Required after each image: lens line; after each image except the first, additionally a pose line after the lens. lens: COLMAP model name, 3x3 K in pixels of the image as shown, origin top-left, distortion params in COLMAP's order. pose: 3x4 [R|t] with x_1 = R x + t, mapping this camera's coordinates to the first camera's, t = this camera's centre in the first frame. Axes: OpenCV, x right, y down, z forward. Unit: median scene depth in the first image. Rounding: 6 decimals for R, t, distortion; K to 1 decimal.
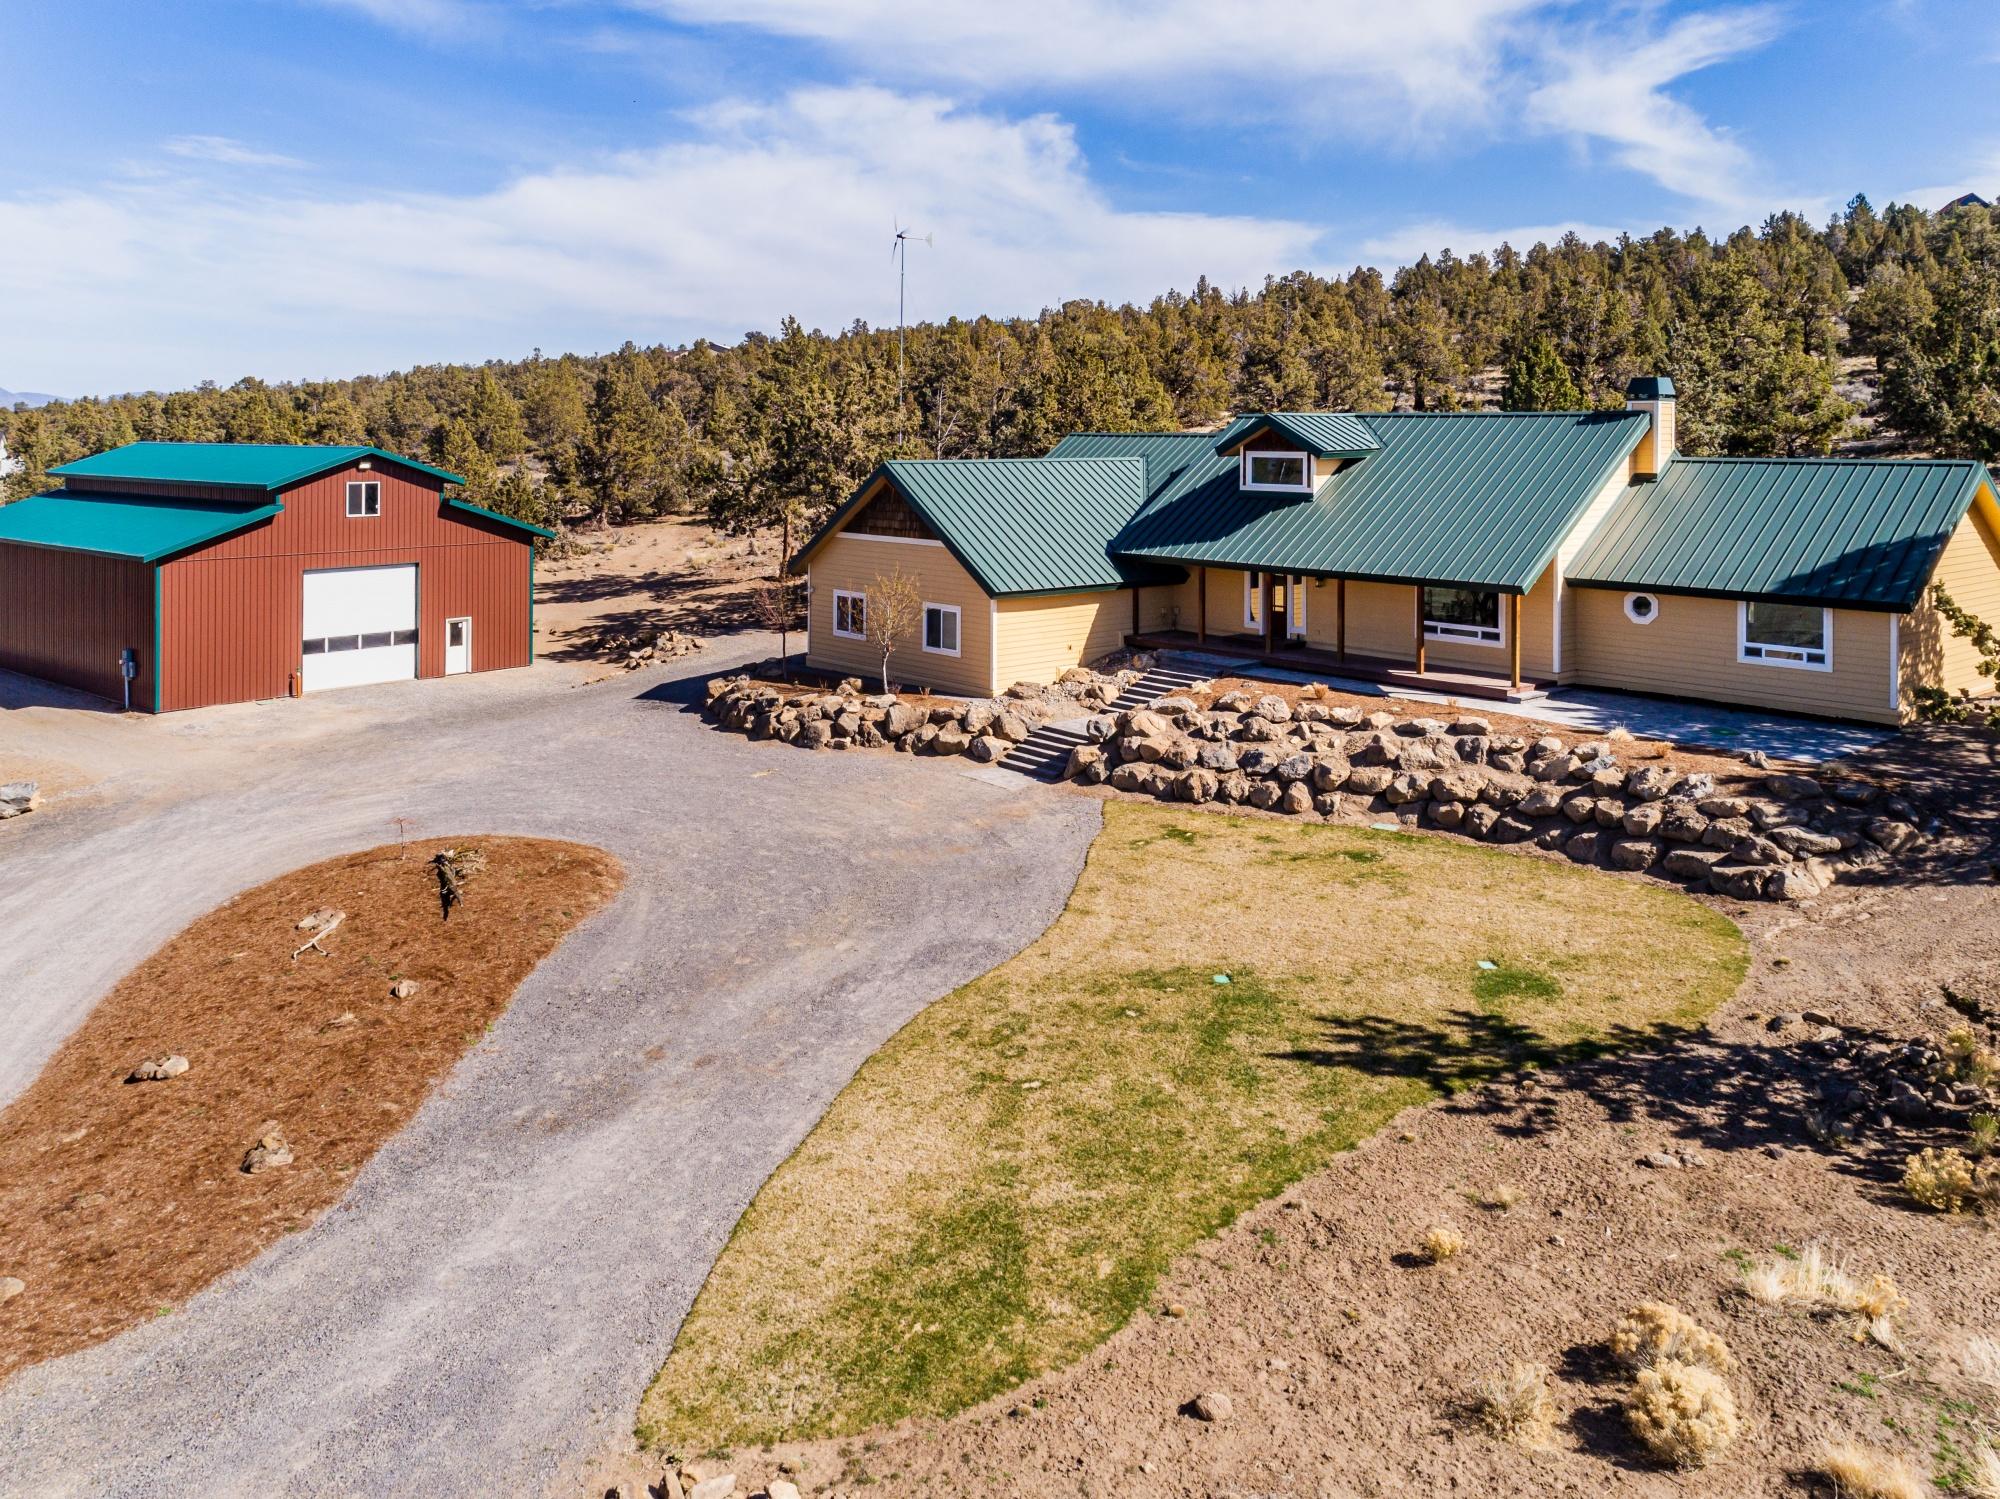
lens RADIAL K [[1584.7, 0, 997.4], [0, 1584.7, 437.9], [0, 0, 1]] dist [0.013029, -0.000210]
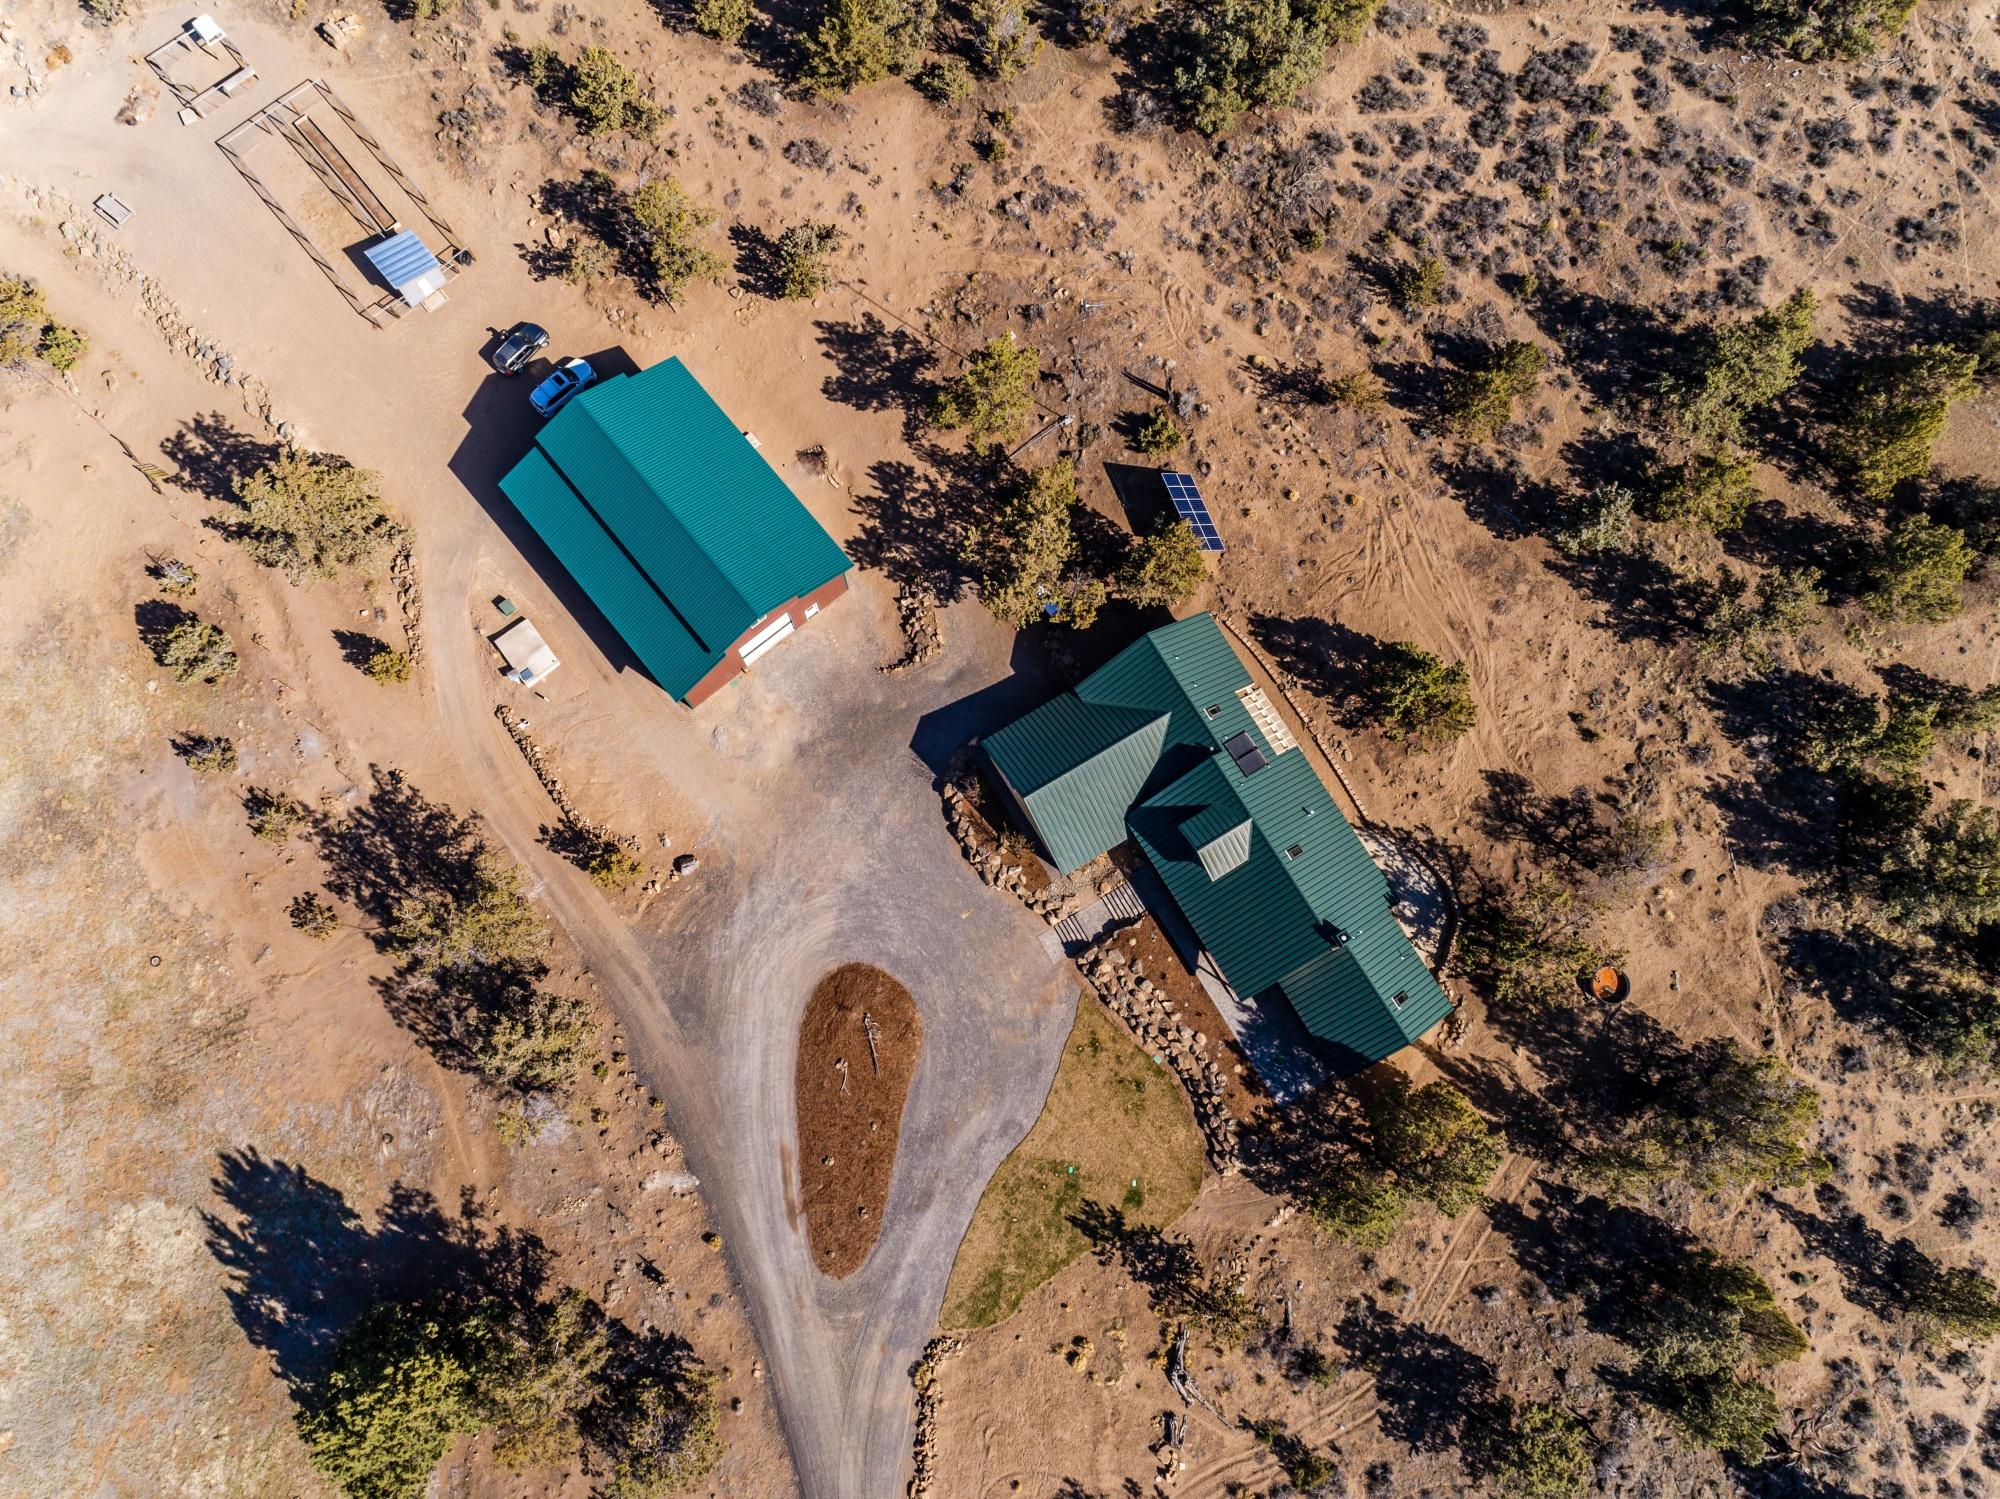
lens RADIAL K [[1494.8, 0, 1000.0], [0, 1494.8, 749.5], [0, 0, 1]] dist [0.015021, 0.007380]
pose [[0.986317, 0.164263, -0.014002, -0.108566], [-0.021044, 0.209683, 0.977543, -2.438609], [0.163510, -0.963873, 0.210271, 0.798753]]
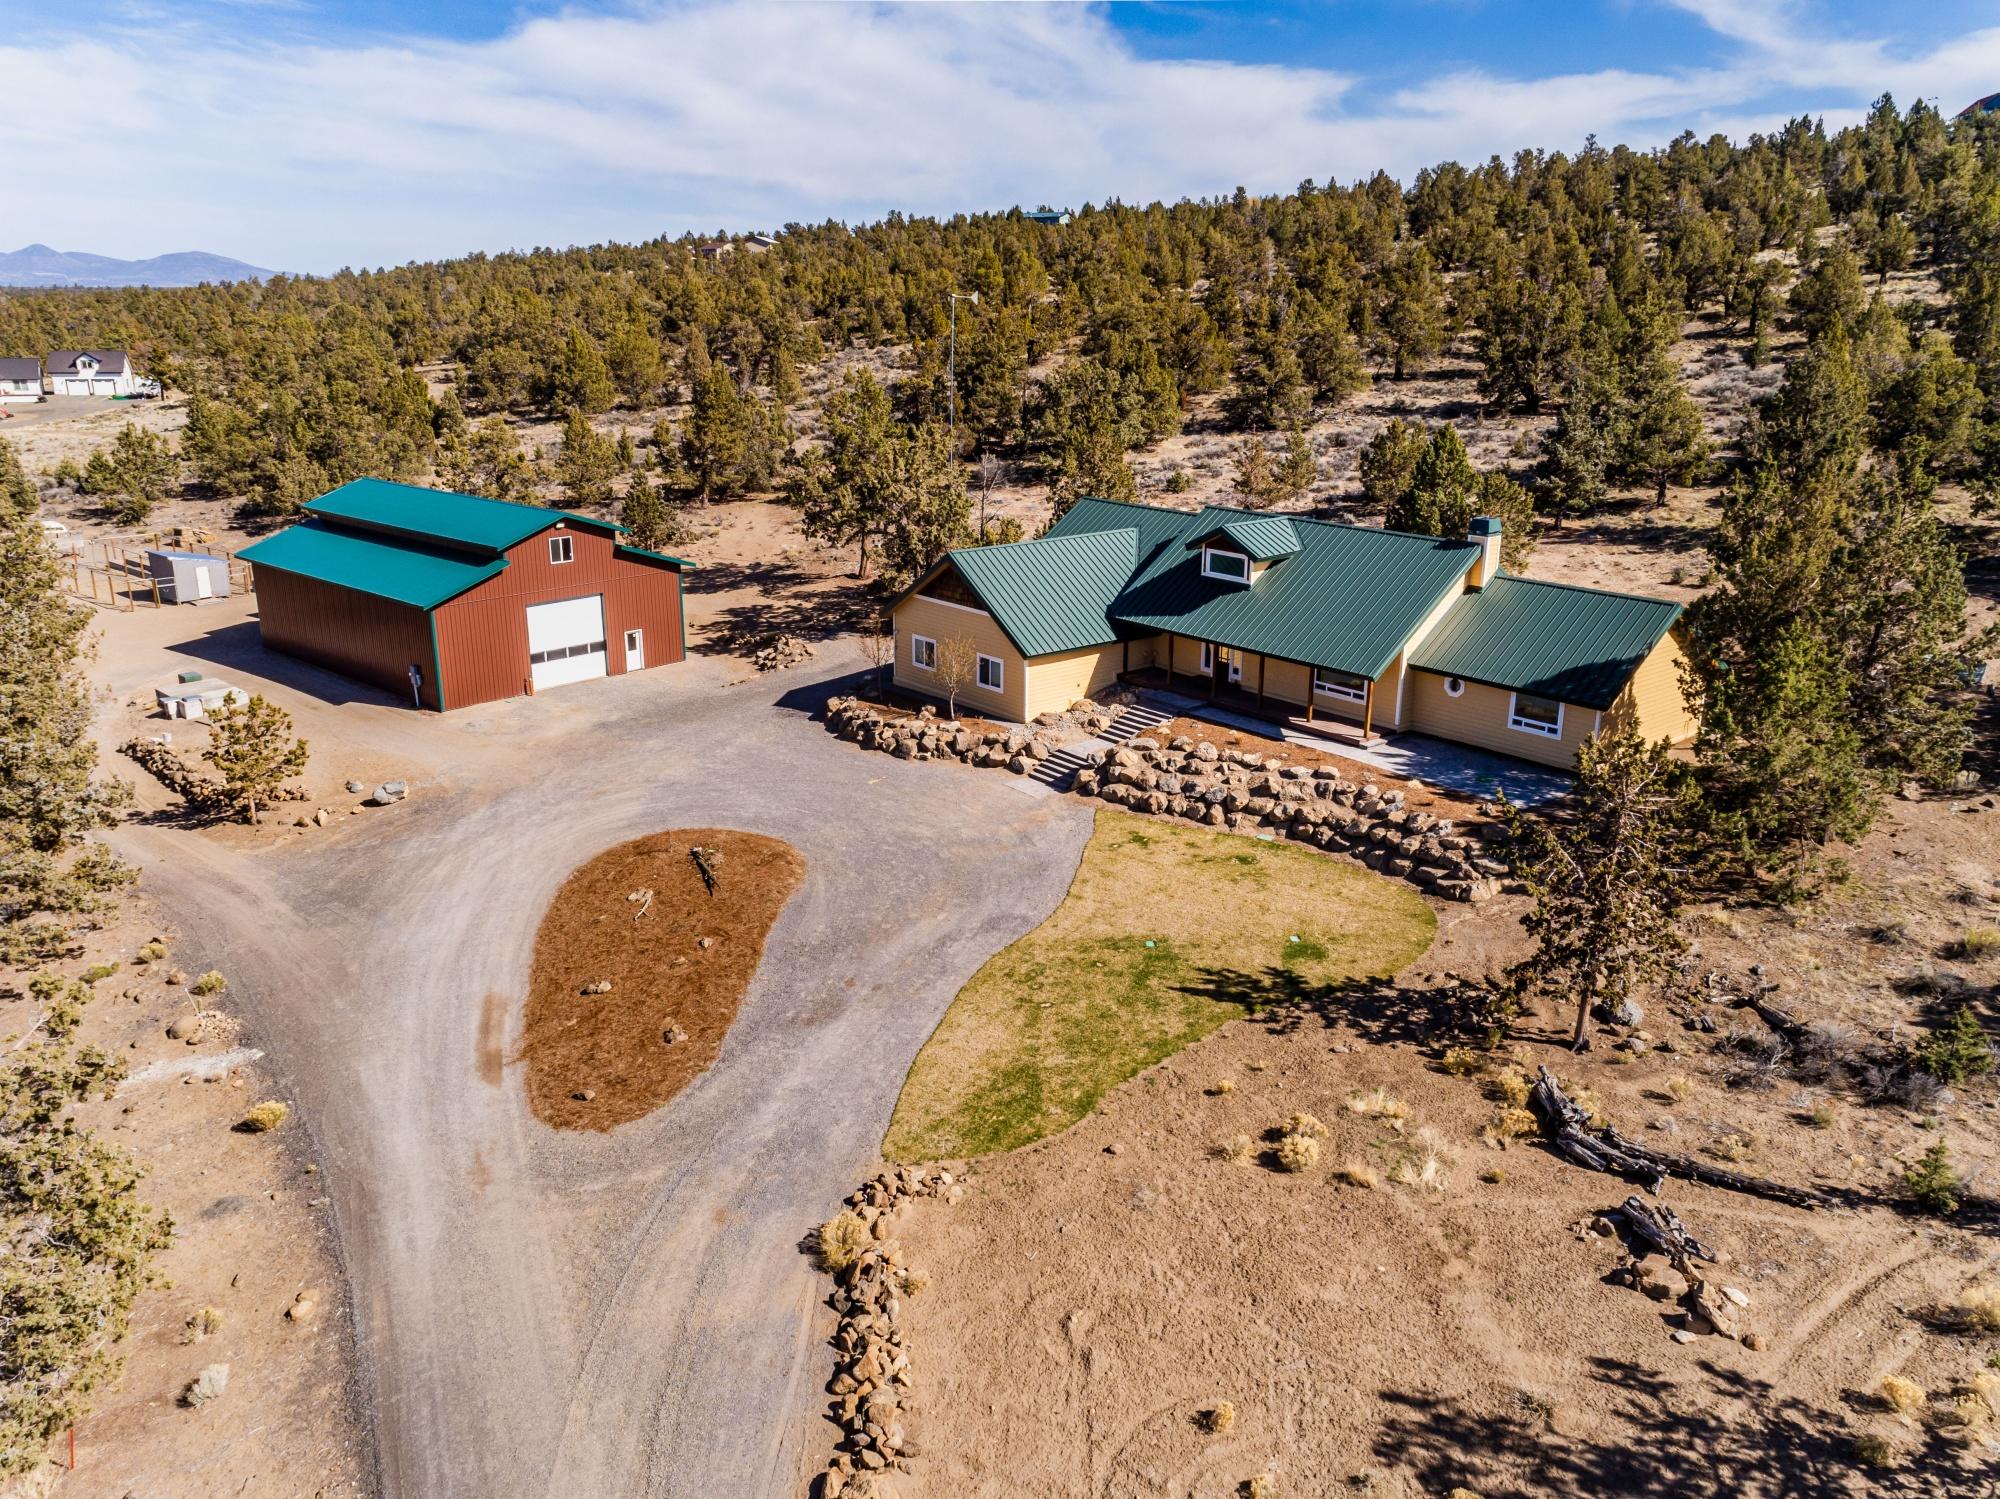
lens RADIAL K [[1494.8, 0, 1000.0], [0, 1494.8, 749.5], [0, 0, 1]] dist [0.015021, 0.007380]
pose [[0.999843, 0.007939, -0.015842, -0.004893], [-0.003064, 0.958010, 0.286718, -0.247020], [0.017453, -0.286624, 0.957884, -0.398348]]
